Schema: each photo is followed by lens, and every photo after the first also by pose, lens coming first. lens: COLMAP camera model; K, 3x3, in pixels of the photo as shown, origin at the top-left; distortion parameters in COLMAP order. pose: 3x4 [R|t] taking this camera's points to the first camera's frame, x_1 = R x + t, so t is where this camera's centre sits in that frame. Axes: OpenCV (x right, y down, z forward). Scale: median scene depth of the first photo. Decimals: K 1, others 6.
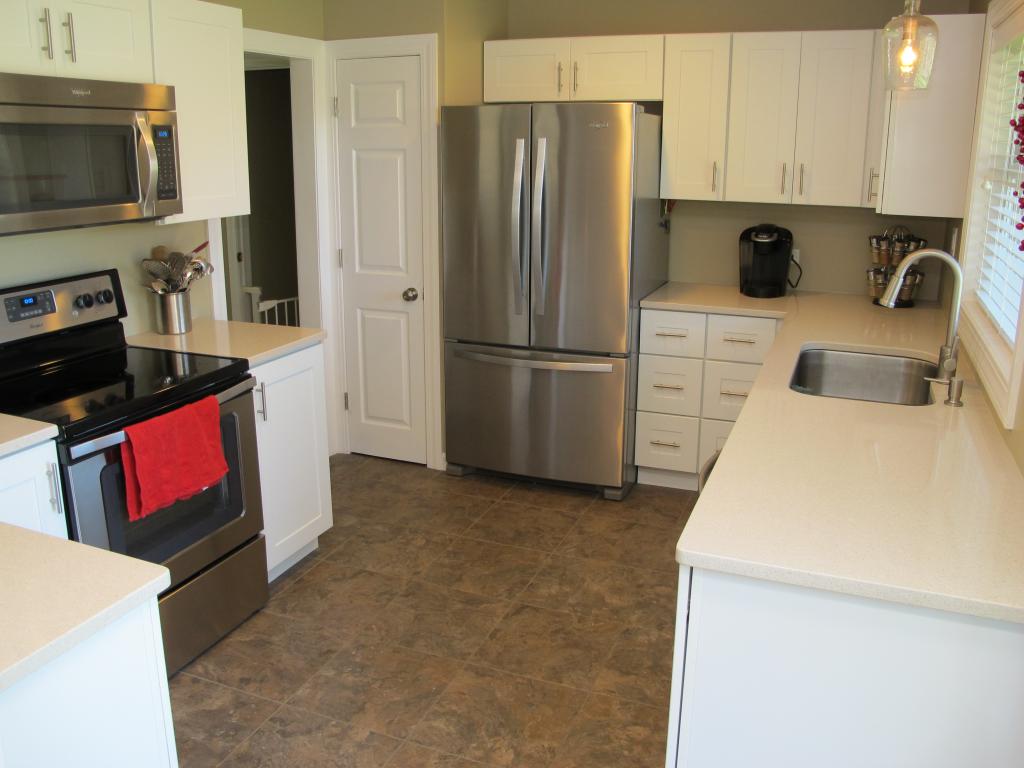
lens RADIAL K [[865.0, 0, 503.1], [0, 865.0, 364.4], [0, 0, 1]] dist [-0.147522, 0.115832]
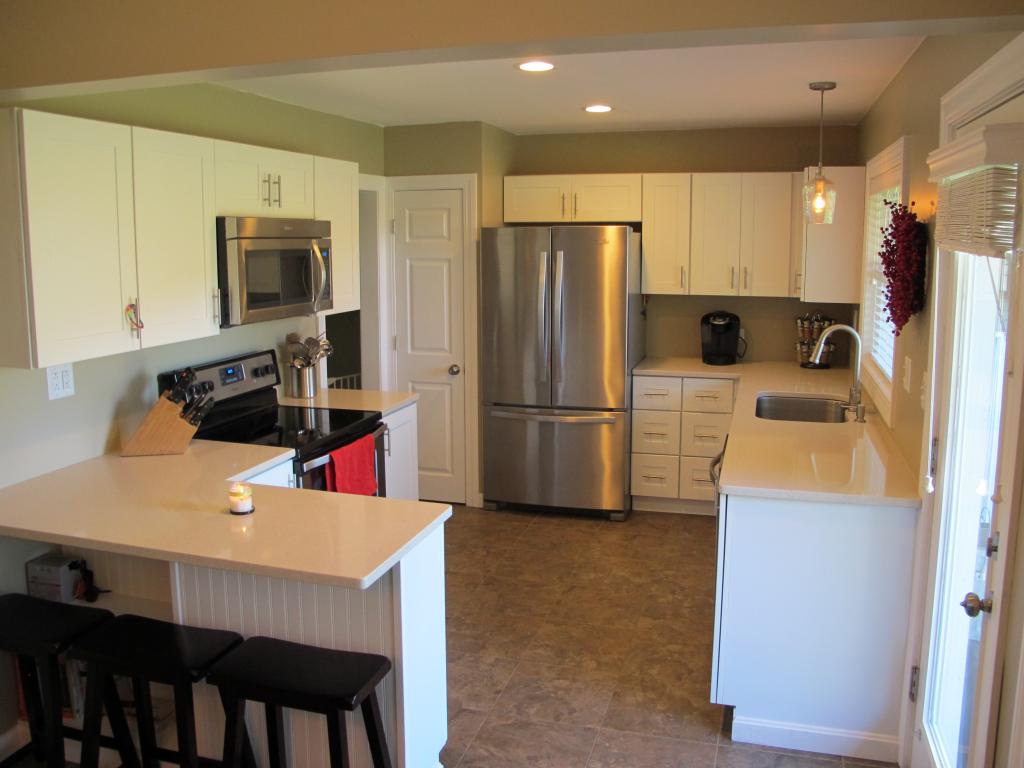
lens RADIAL K [[865.0, 0, 506.8], [0, 865.0, 374.2], [0, 0, 1]] dist [-0.147522, 0.115832]
pose [[0.995103, -0.022158, 0.096324, -0.171374], [0.031016, 0.995326, -0.091456, 0.052024], [-0.093847, 0.093996, 0.991139, -0.326659]]
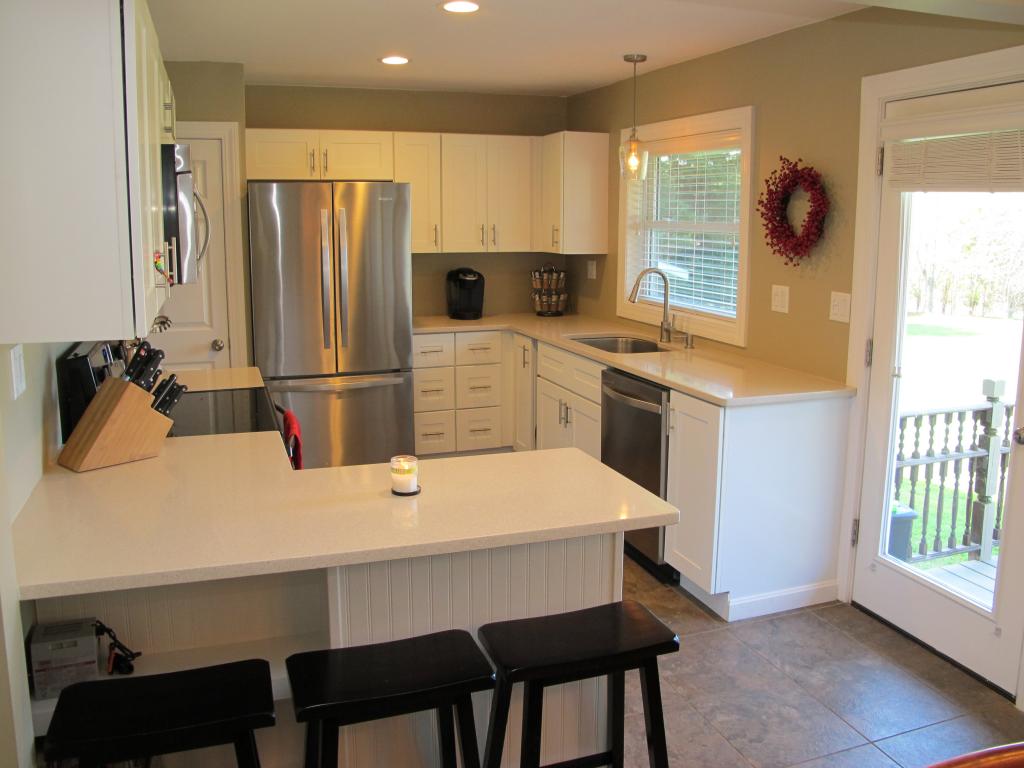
lens RADIAL K [[865.0, 0, 517.6], [0, 865.0, 375.2], [0, 0, 1]] dist [-0.147522, 0.115832]
pose [[0.738740, -0.122309, 0.662800, -0.629821], [0.166836, 0.985977, -0.004005, 0.031666], [-0.653015, 0.113538, 0.748786, -0.107400]]
